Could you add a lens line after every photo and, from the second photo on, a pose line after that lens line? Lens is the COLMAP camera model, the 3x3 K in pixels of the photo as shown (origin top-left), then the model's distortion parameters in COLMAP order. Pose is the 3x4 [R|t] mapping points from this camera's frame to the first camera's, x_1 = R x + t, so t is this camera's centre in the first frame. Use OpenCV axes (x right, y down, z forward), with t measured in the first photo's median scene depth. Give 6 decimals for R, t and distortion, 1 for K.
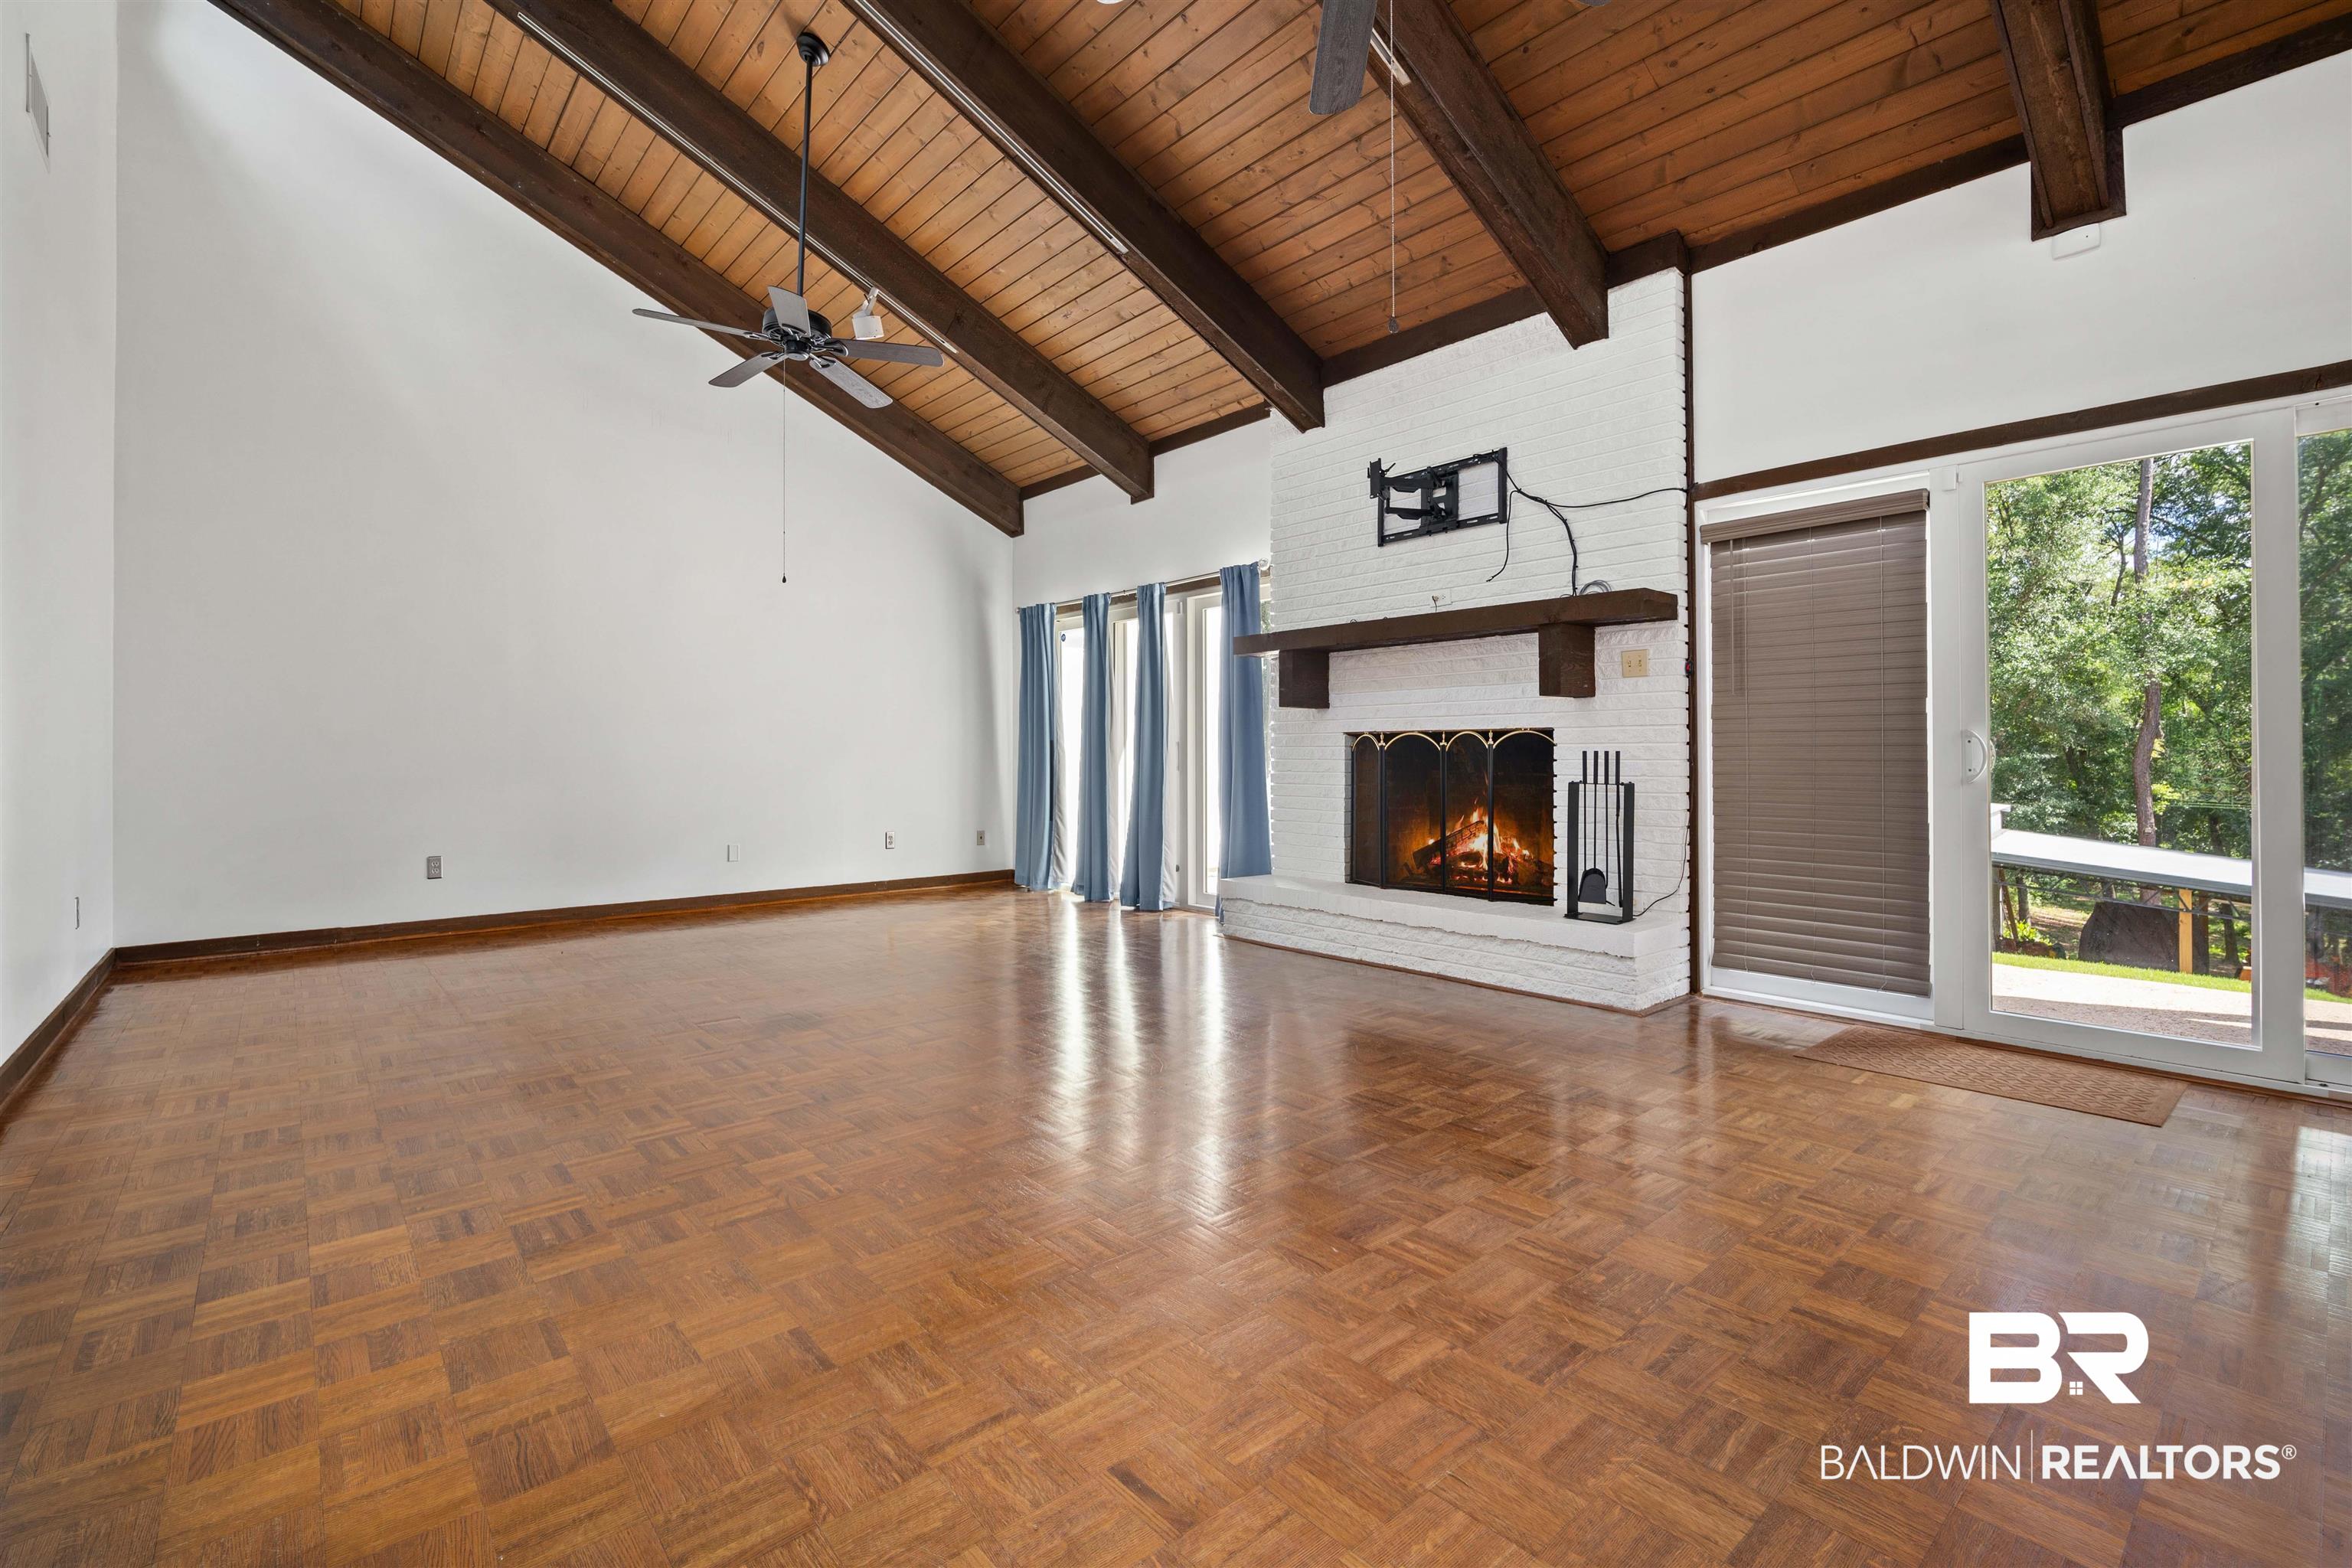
lens RADIAL K [[1028.2, 0, 1176.7], [0, 1028.2, 758.4], [0, 0, 1]] dist [-0.015910, 0.002382]
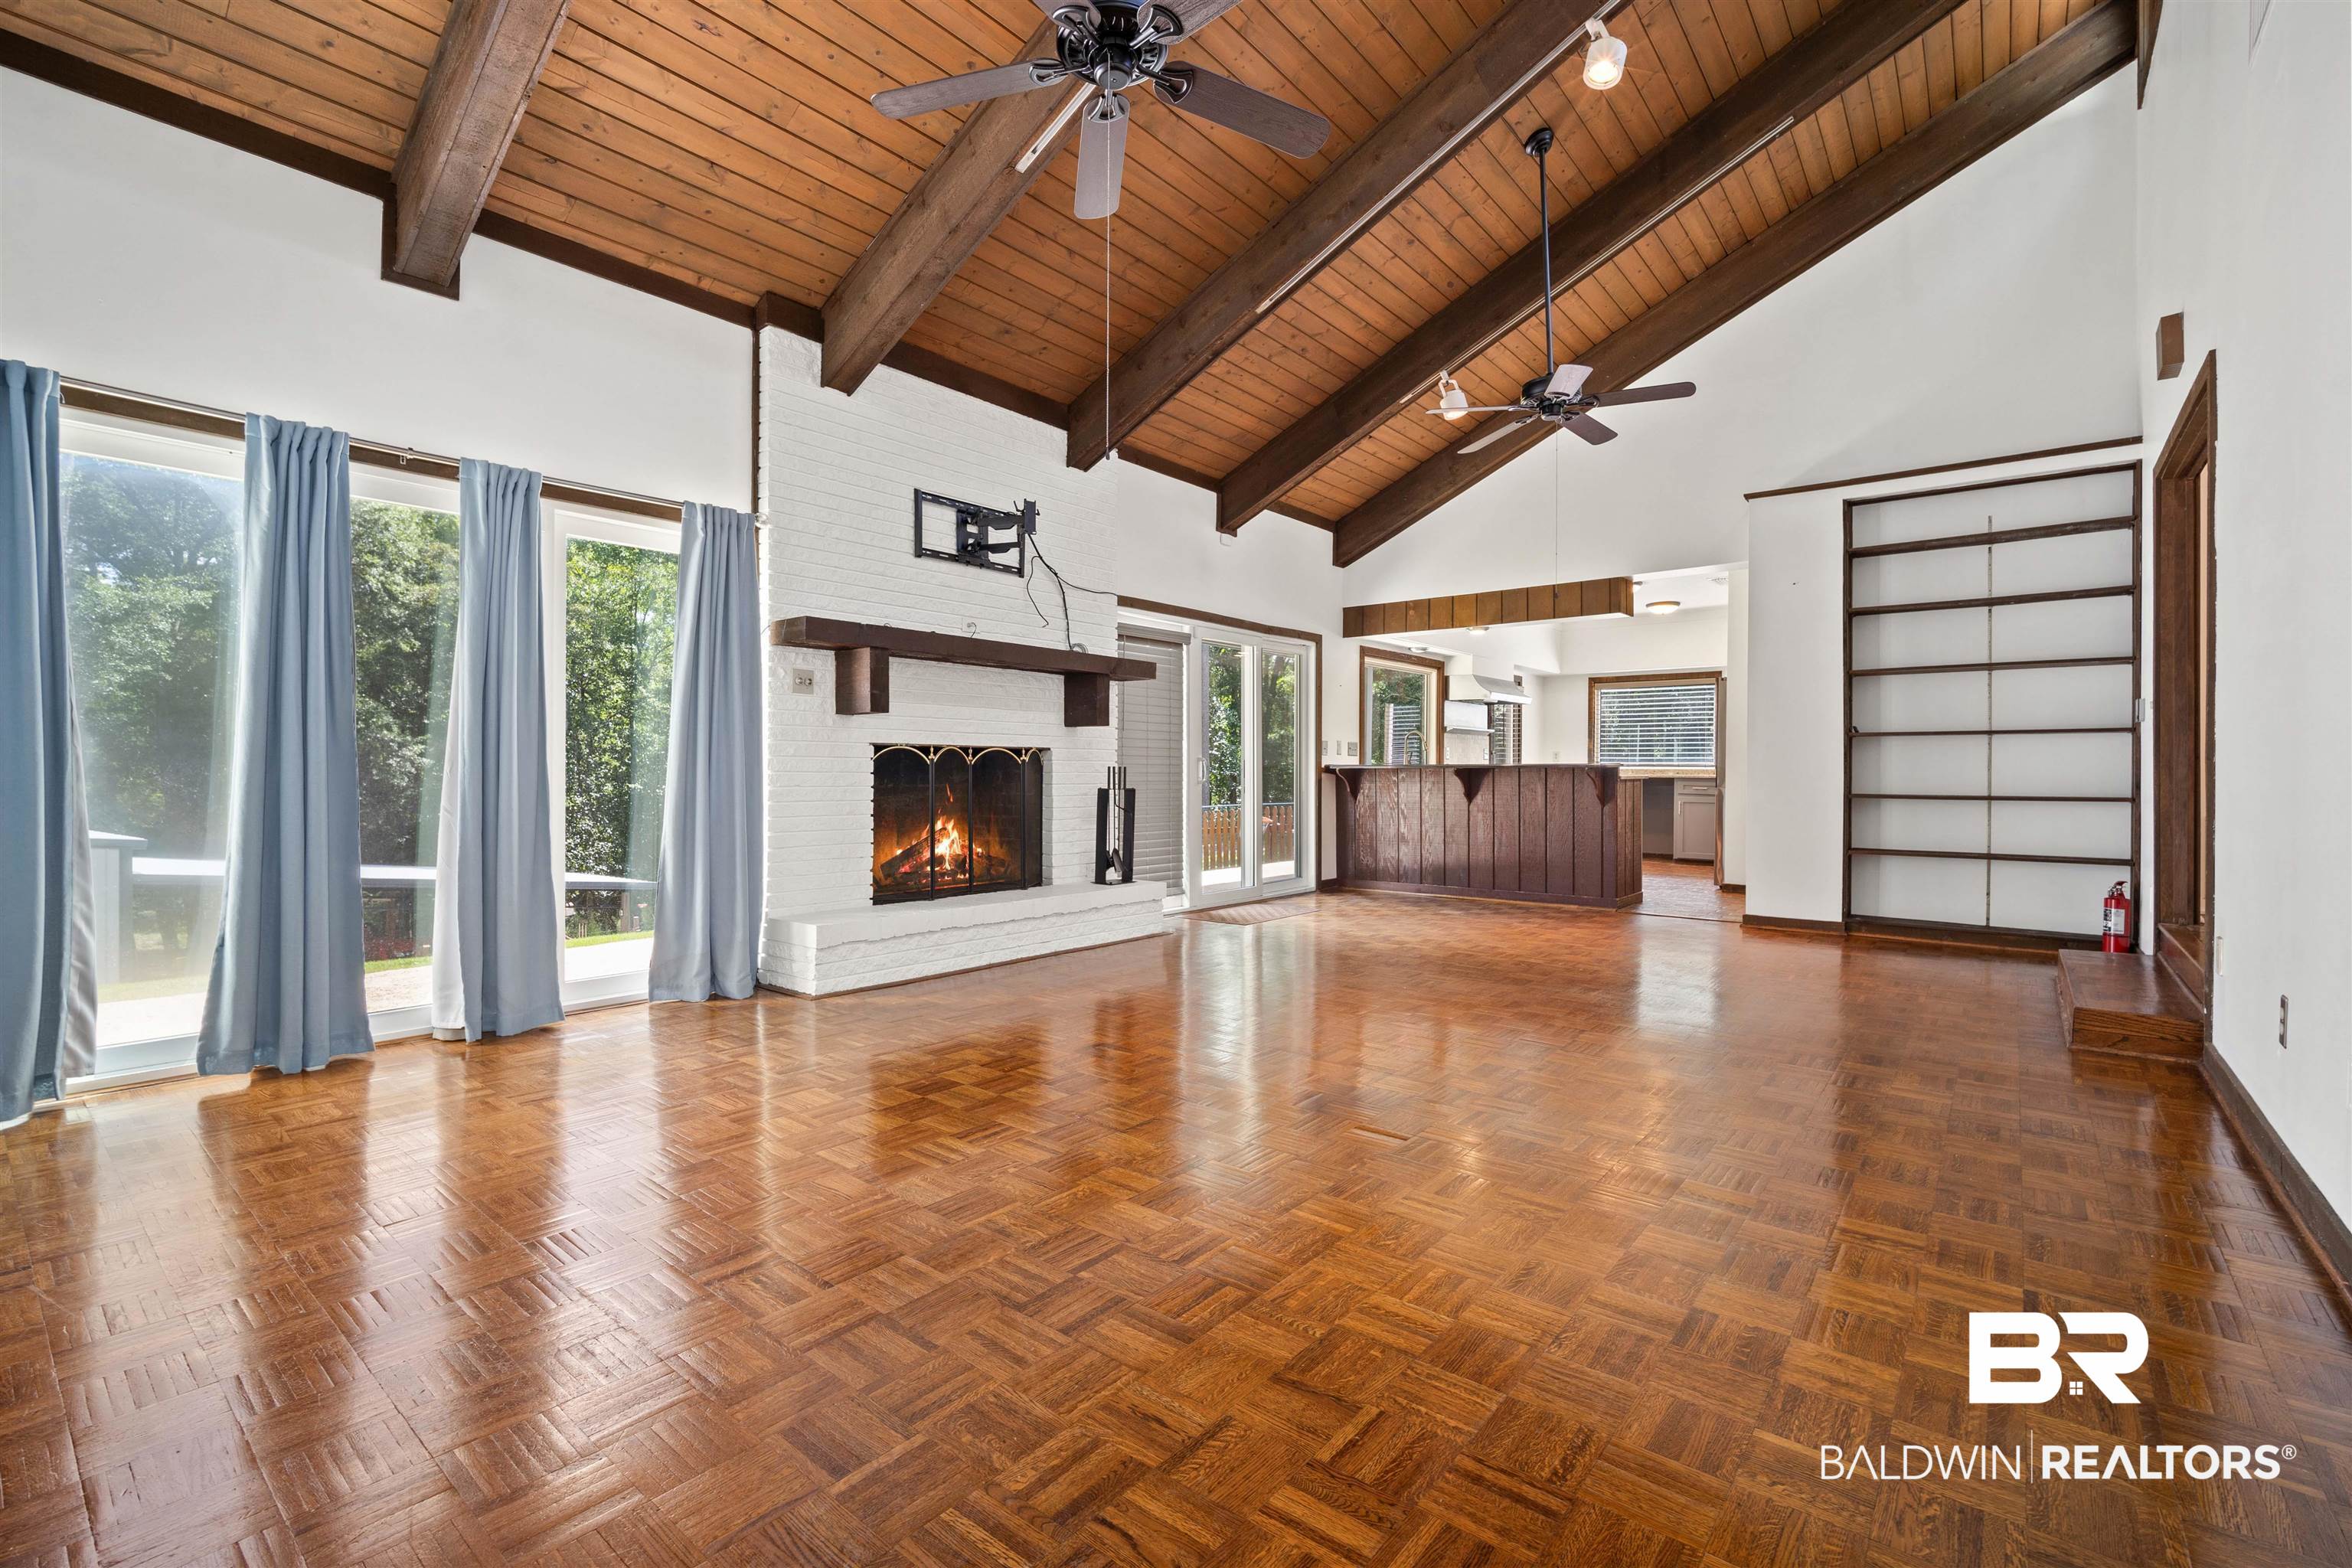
lens RADIAL K [[1028.2, 0, 1172.5], [0, 1028.2, 783.0], [0, 0, 1]] dist [-0.015910, 0.002382]
pose [[-0.154496, -0.005504, 0.987978, -0.841647], [-0.004754, 0.999977, 0.004827, 0.006612], [-0.987982, -0.003951, -0.154519, 0.931030]]
